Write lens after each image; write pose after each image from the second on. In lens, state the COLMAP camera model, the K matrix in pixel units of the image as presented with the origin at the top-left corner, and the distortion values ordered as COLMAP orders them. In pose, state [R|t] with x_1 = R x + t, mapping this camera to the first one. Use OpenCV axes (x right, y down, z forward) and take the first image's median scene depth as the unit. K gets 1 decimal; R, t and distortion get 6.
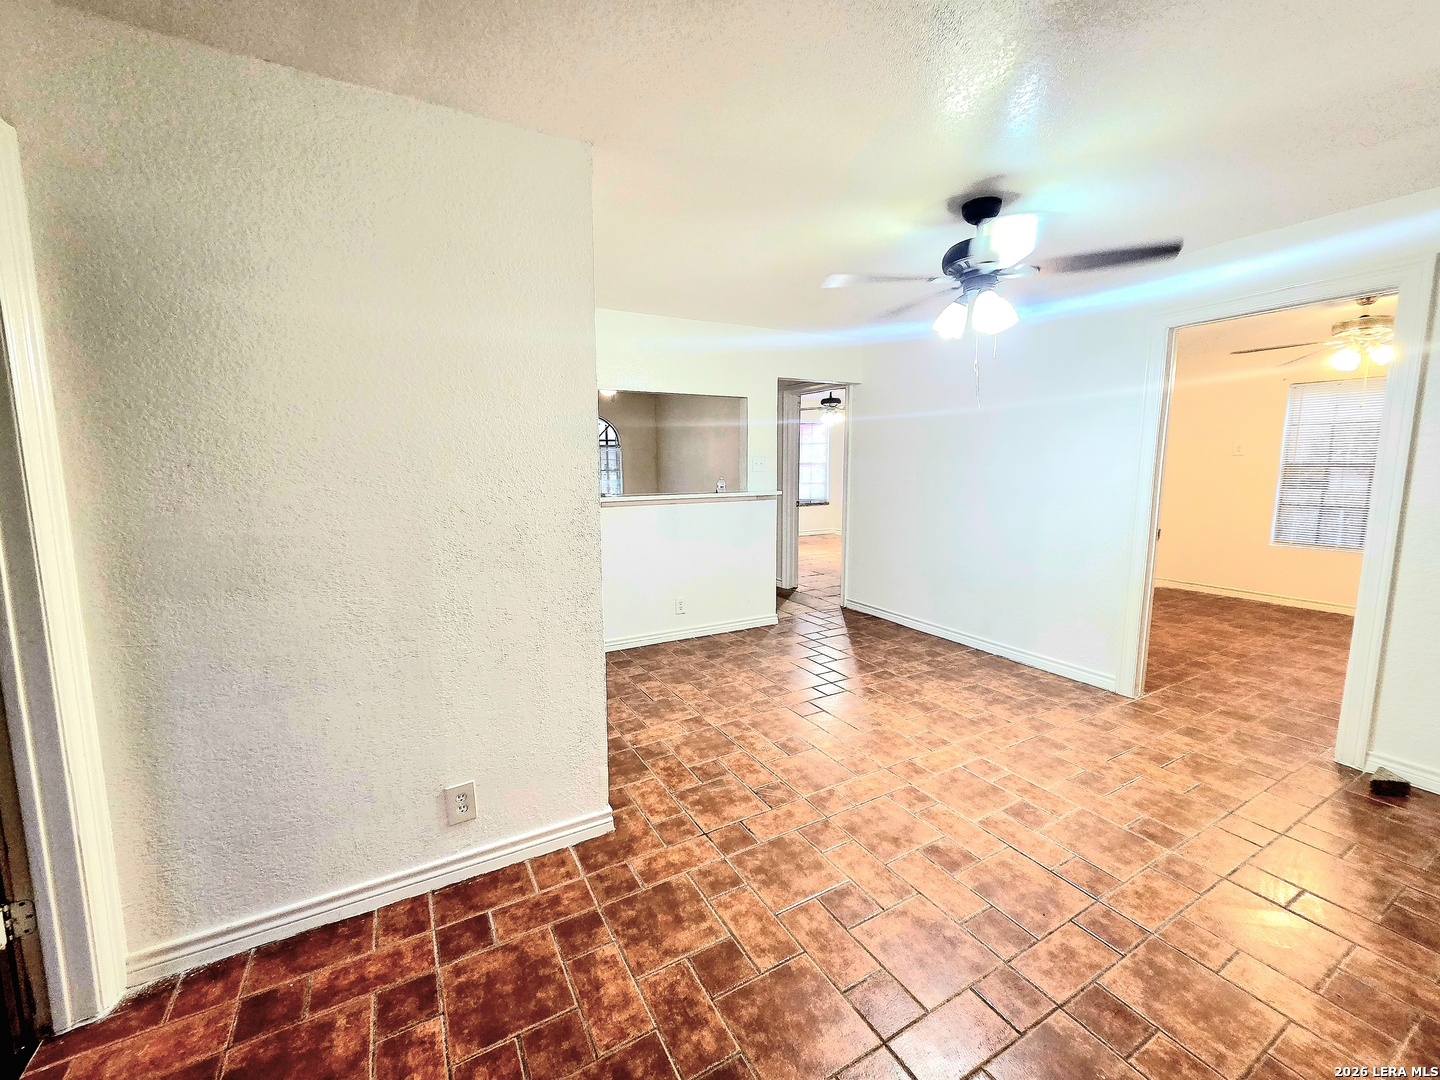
lens RADIAL K [[588.9, 0, 716.9], [0, 588.9, 537.0], [0, 0, 1]] dist [0.006346, -0.002330]
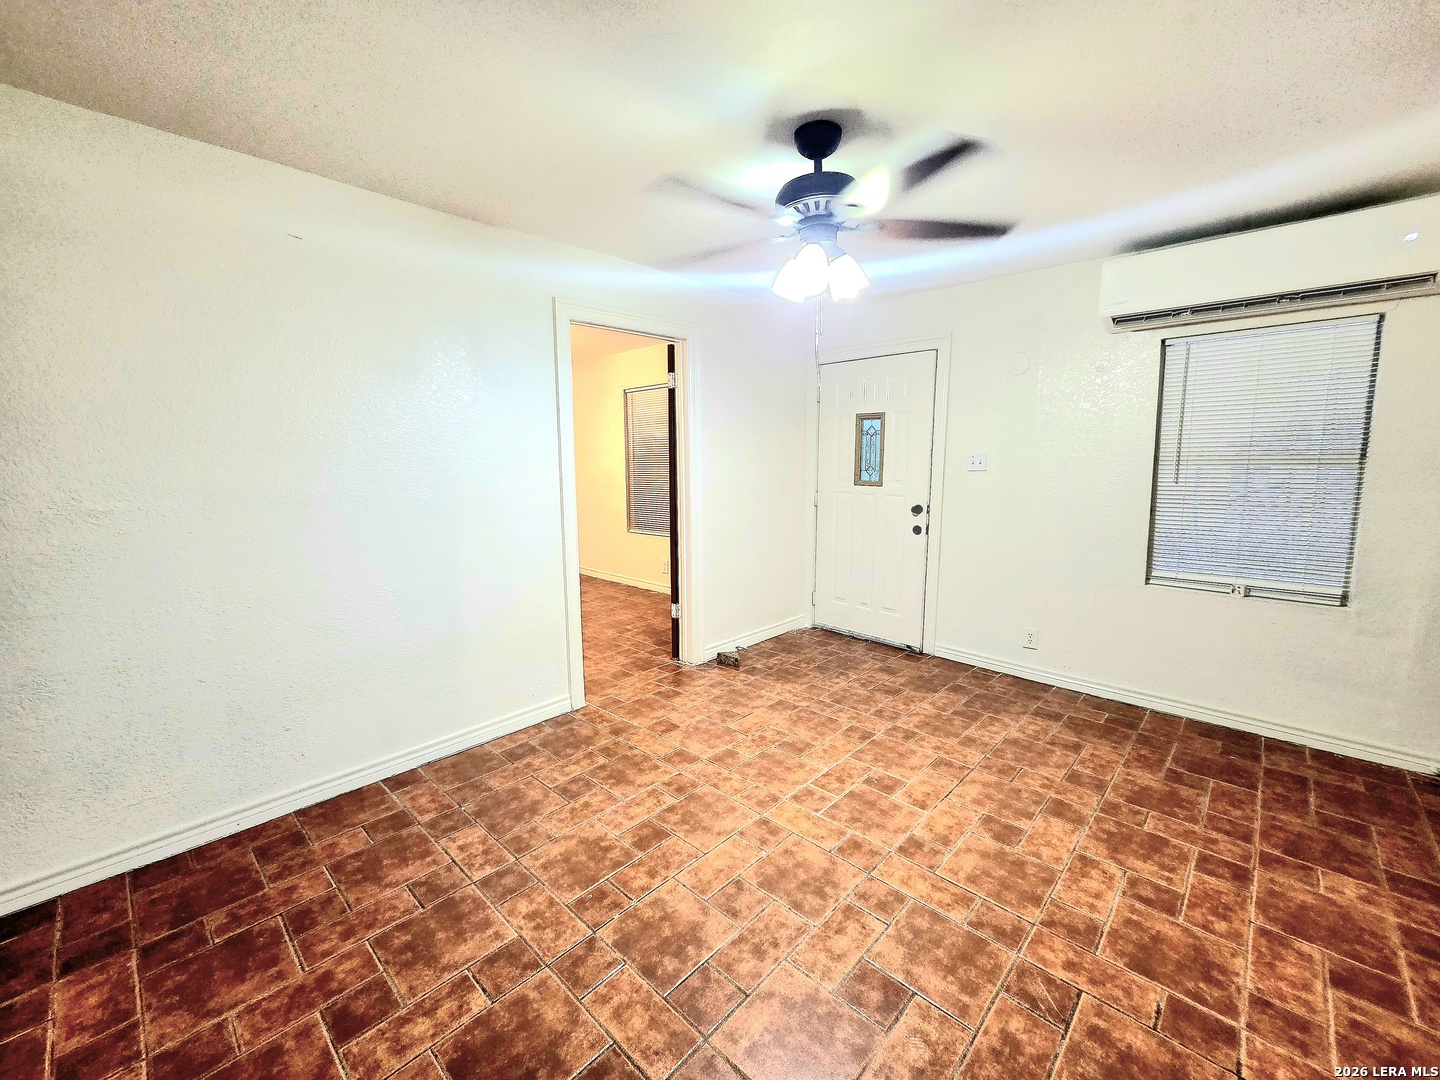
lens RADIAL K [[588.9, 0, 721.9], [0, 588.9, 534.9], [0, 0, 1]] dist [0.006346, -0.002330]
pose [[-0.299572, -0.118218, 0.946721, -0.264746], [0.131783, 0.977655, 0.163781, -0.141541], [-0.944929, 0.173826, -0.277299, 1.140053]]
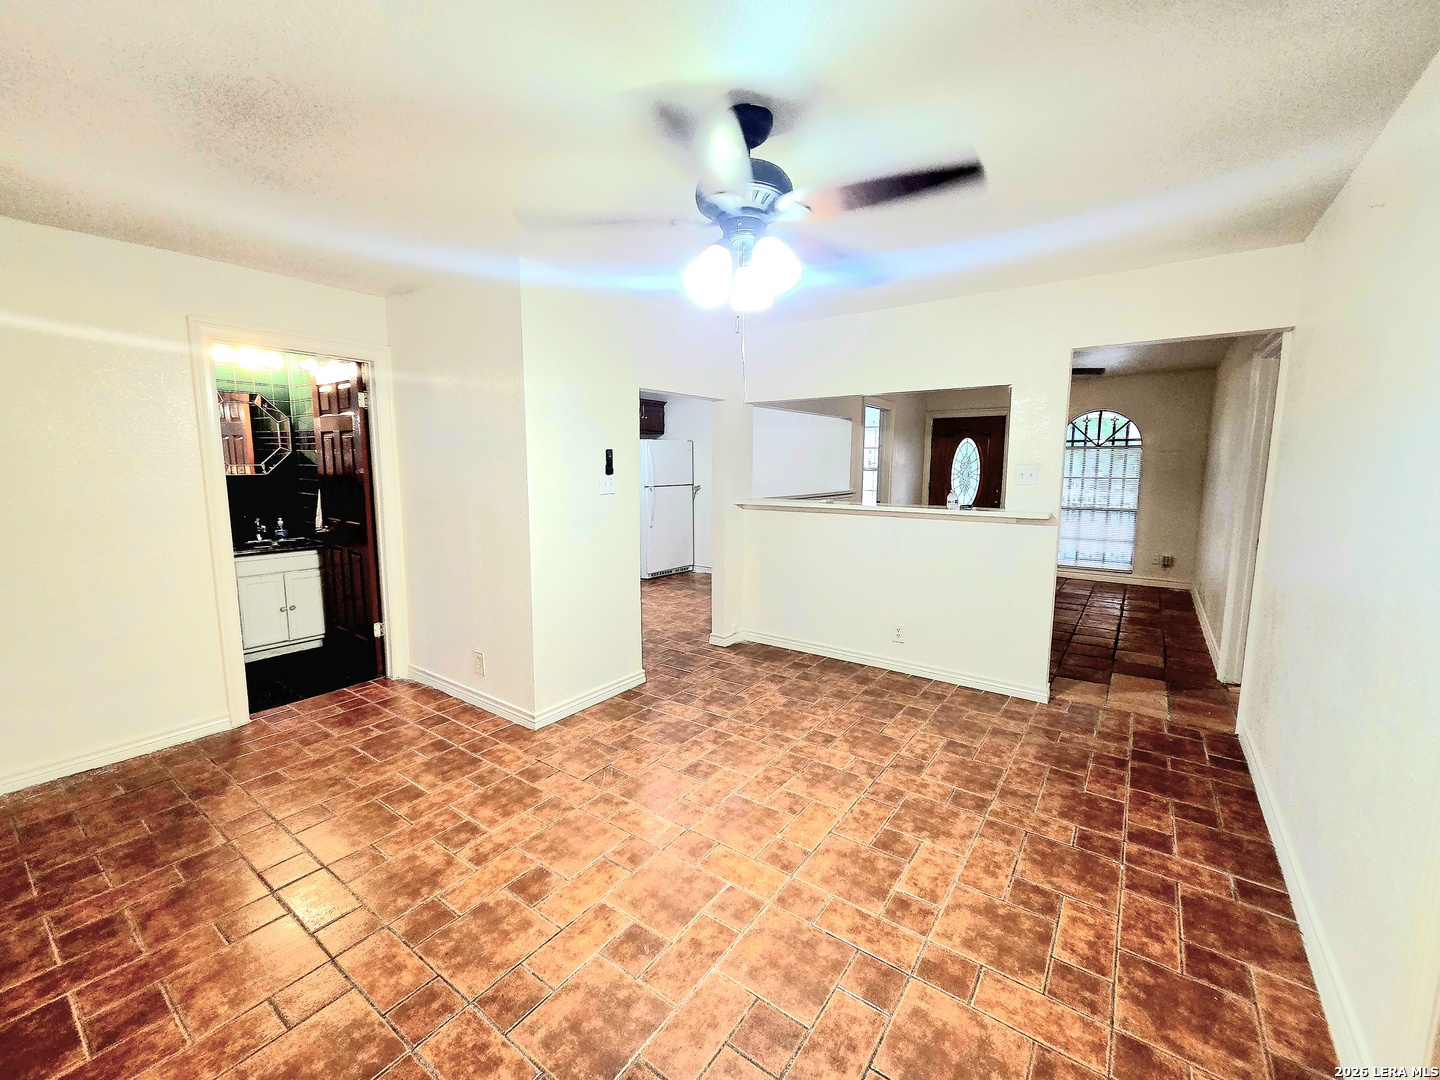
lens RADIAL K [[588.9, 0, 719.8], [0, 588.9, 539.1], [0, 0, 1]] dist [0.006346, -0.002330]
pose [[0.417794, 0.122958, -0.900183, 0.901437], [-0.121577, 0.989455, 0.078726, -0.088192], [0.900371, 0.076550, 0.428337, 0.560149]]
